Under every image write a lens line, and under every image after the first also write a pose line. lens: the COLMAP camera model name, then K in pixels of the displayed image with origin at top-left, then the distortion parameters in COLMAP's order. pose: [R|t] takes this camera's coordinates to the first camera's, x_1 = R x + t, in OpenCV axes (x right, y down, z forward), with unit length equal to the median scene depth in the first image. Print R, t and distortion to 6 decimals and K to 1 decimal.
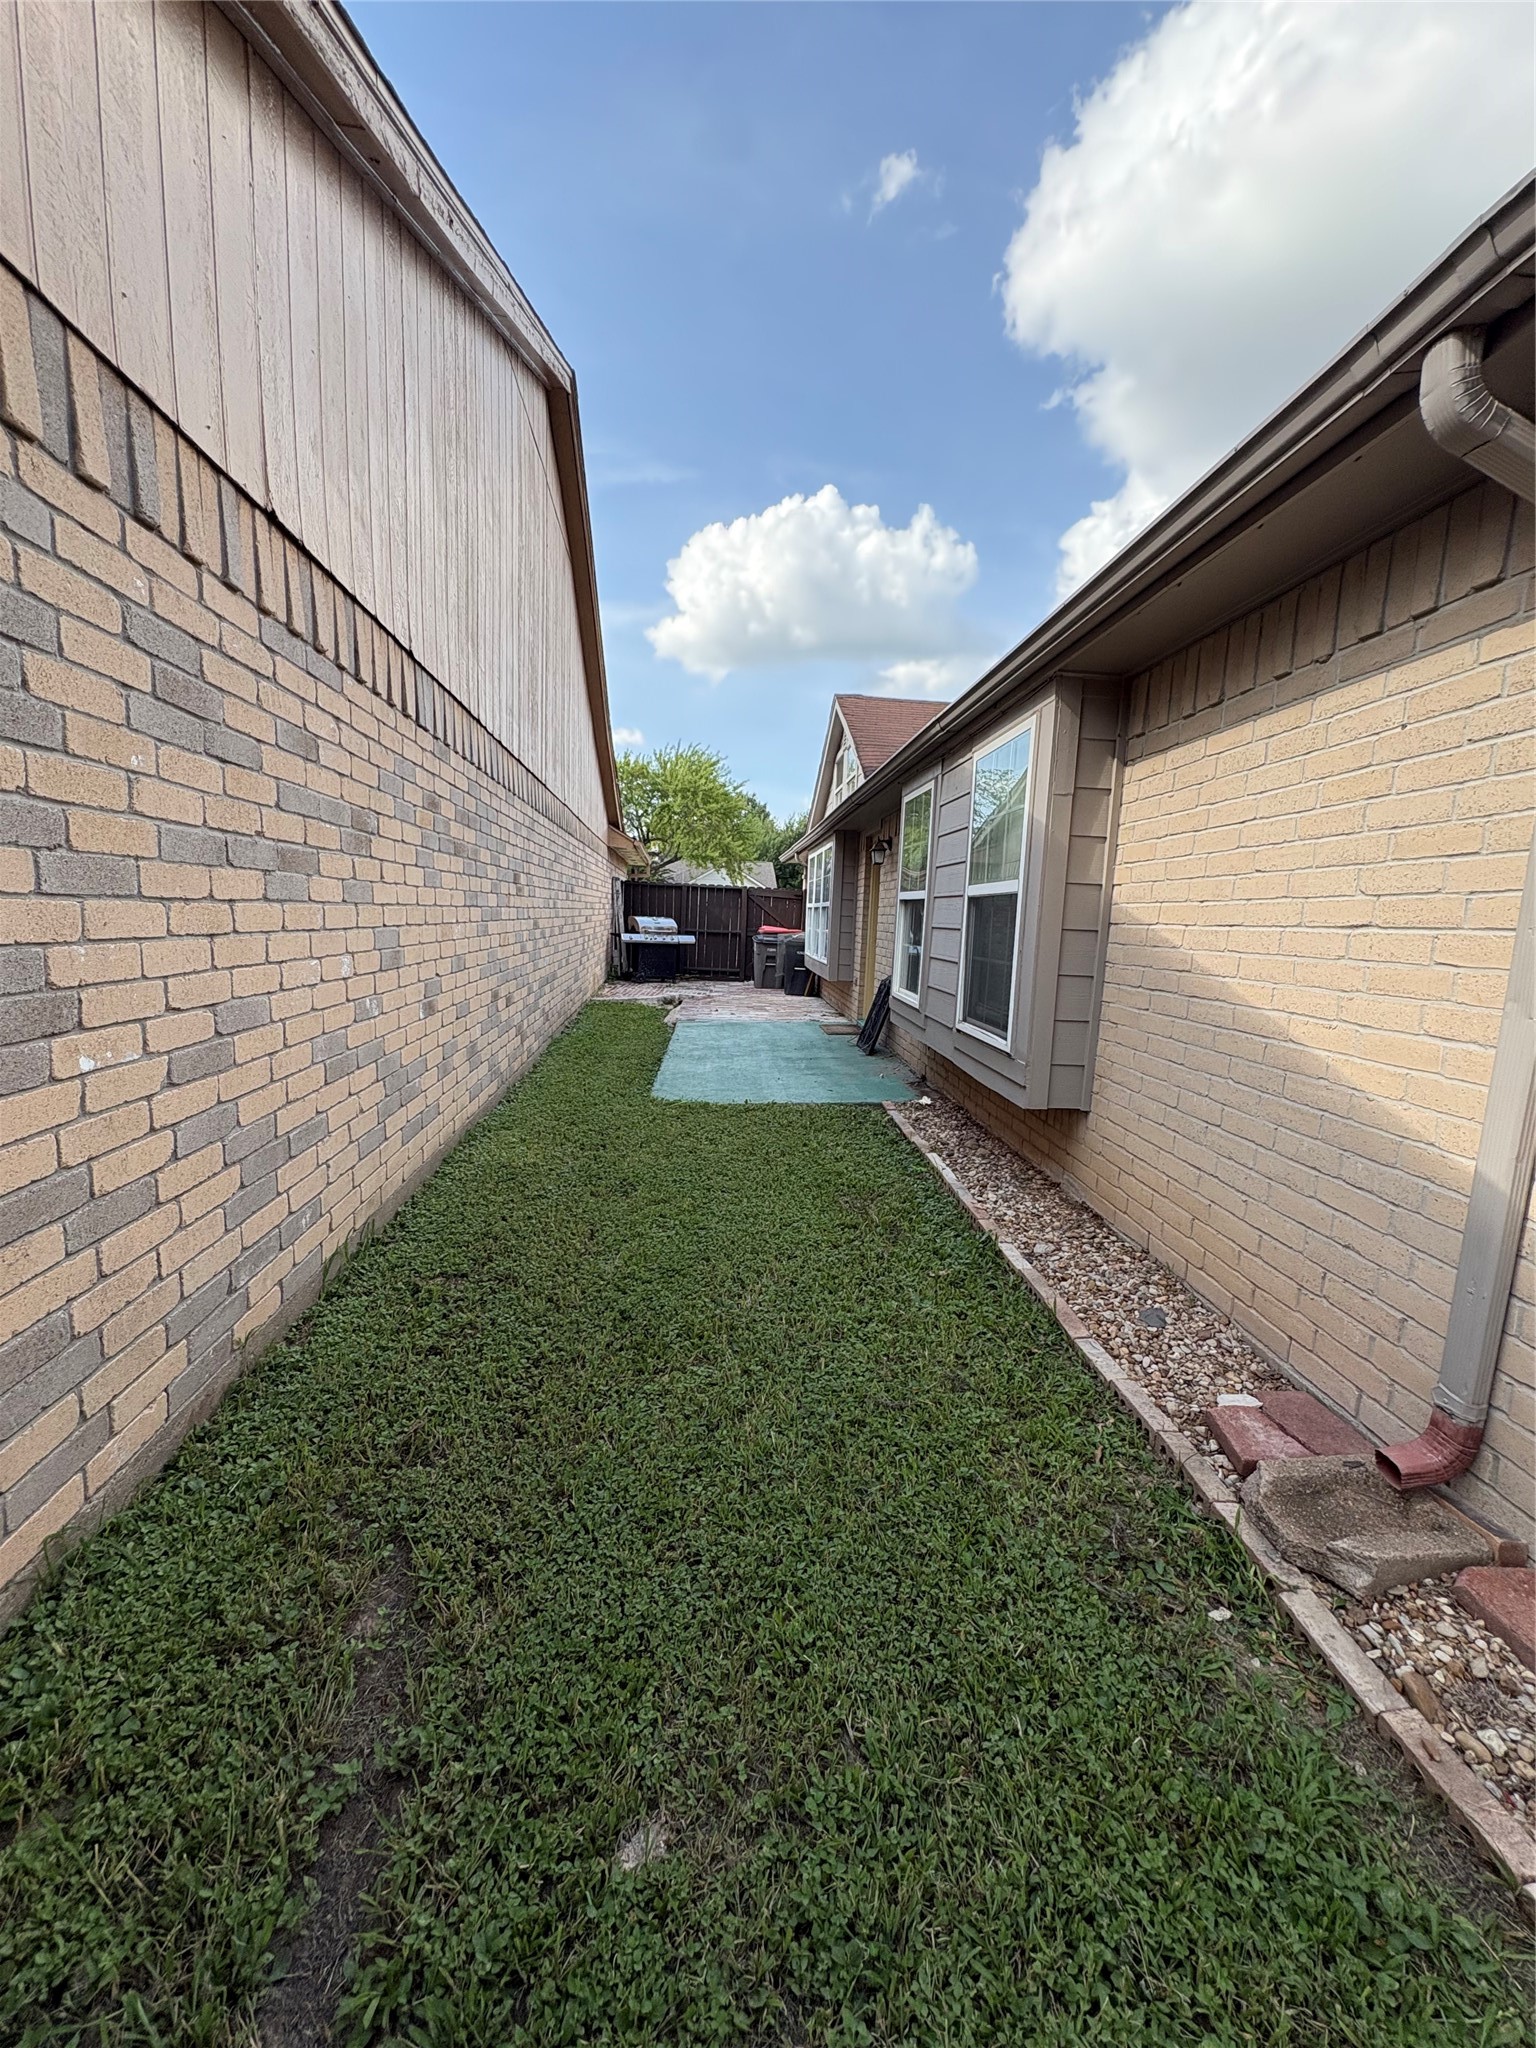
lens RADIAL K [[816.6, 0, 771.4], [0, 816.6, 1031.1], [0, 0, 1]] dist [-0.001780, -0.000214]
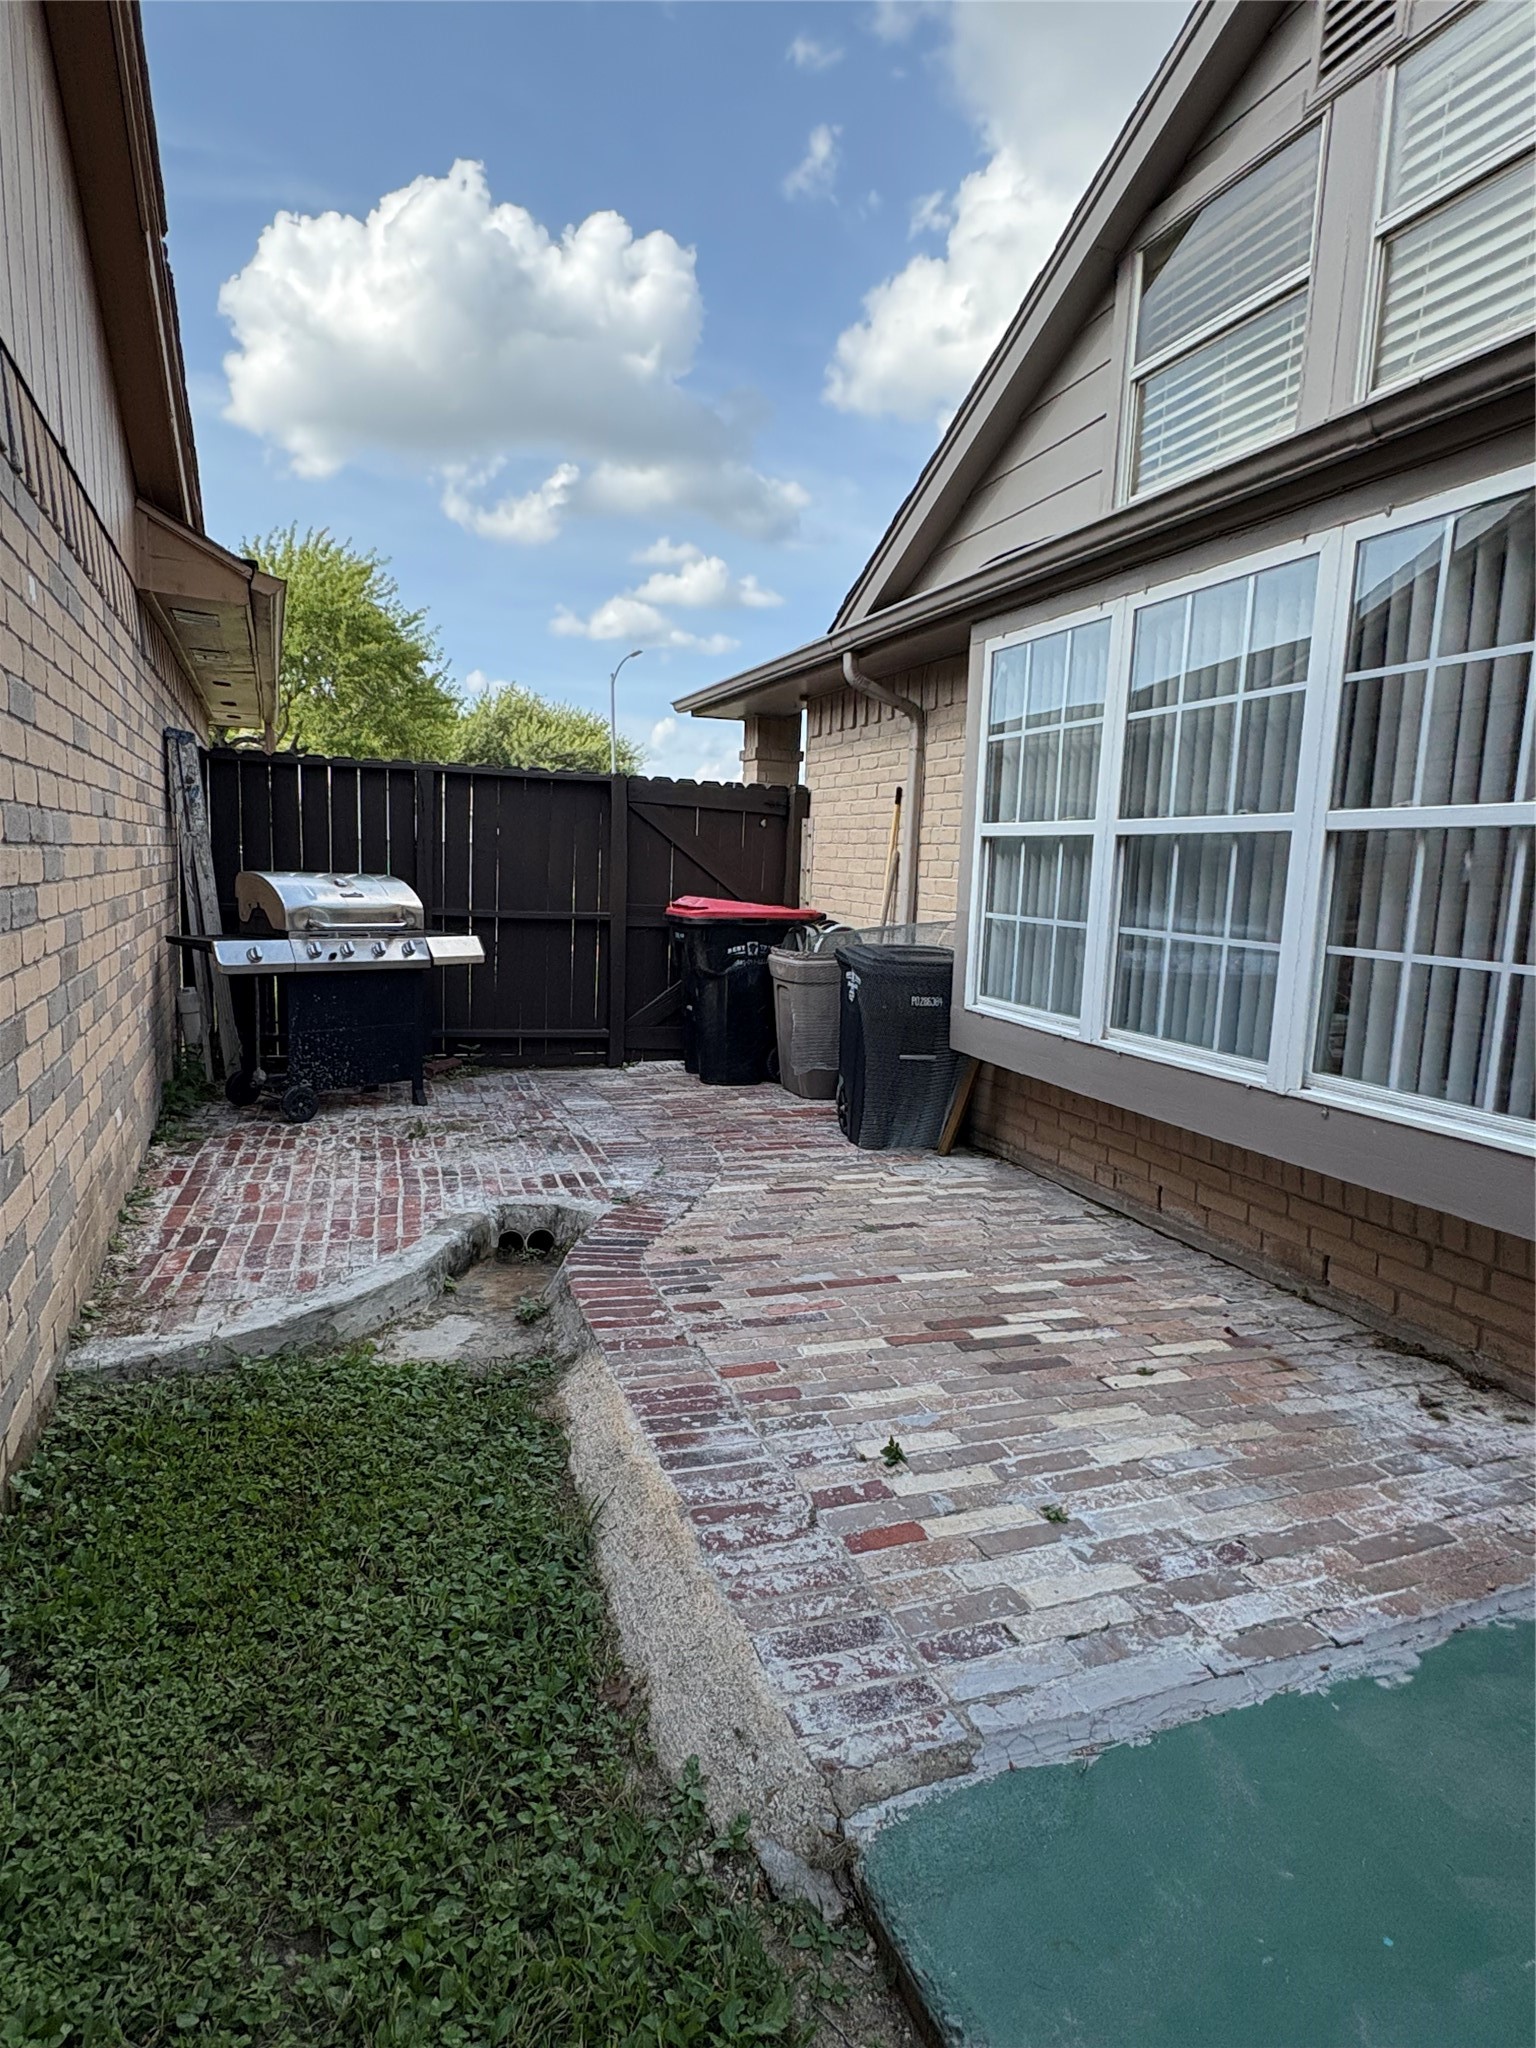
lens RADIAL K [[1184.7, 0, 763.3], [0, 1184.7, 1031.3], [0, 0, 1]] dist [-0.002546, -0.000479]
pose [[0.960482, -0.052787, 0.273291, -0.115196], [0.049323, 0.998592, 0.019536, -0.085676], [-0.273937, -0.005285, 0.961733, 0.562159]]
